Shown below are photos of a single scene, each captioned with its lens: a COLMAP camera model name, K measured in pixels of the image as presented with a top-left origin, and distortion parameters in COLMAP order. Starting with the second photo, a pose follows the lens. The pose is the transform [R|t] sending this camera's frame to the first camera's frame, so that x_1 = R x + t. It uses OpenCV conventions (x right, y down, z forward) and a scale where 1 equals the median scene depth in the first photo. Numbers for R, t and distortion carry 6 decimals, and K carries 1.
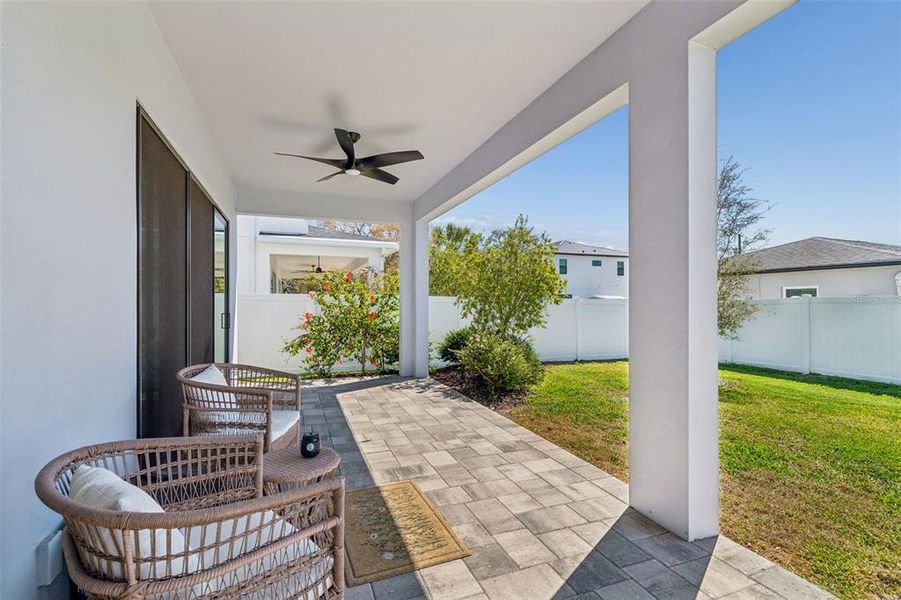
lens RADIAL K [[401.9, 0, 454.9], [0, 401.9, 297.1], [0, 0, 1]] dist [0.003001, -0.001135]
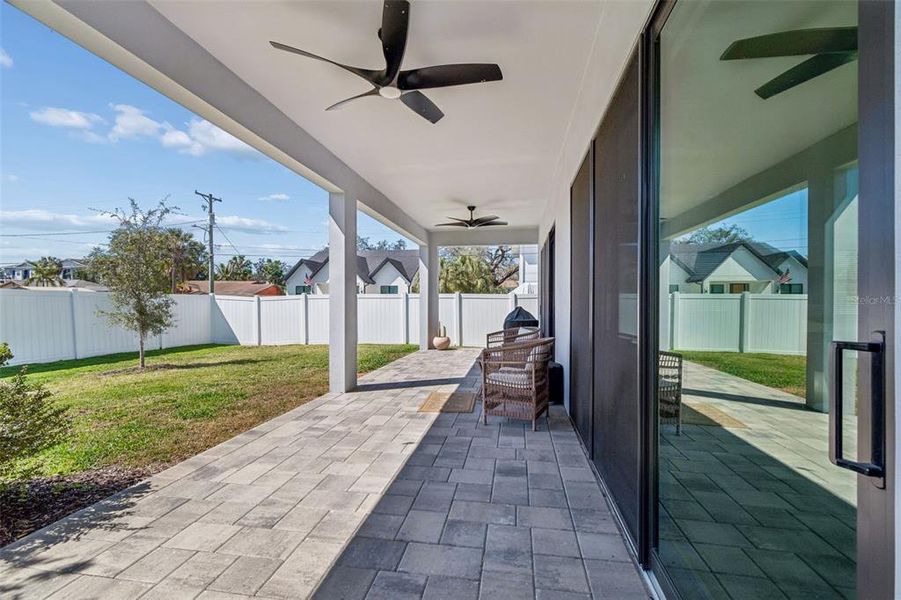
lens RADIAL K [[401.9, 0, 452.3], [0, 401.9, 305.4], [0, 0, 1]] dist [0.003001, -0.001135]
pose [[-0.862069, 0.000292, 0.506790, -0.758753], [-0.008686, 0.999844, -0.015351, 0.055030], [-0.506716, -0.017635, -0.861933, 1.715733]]
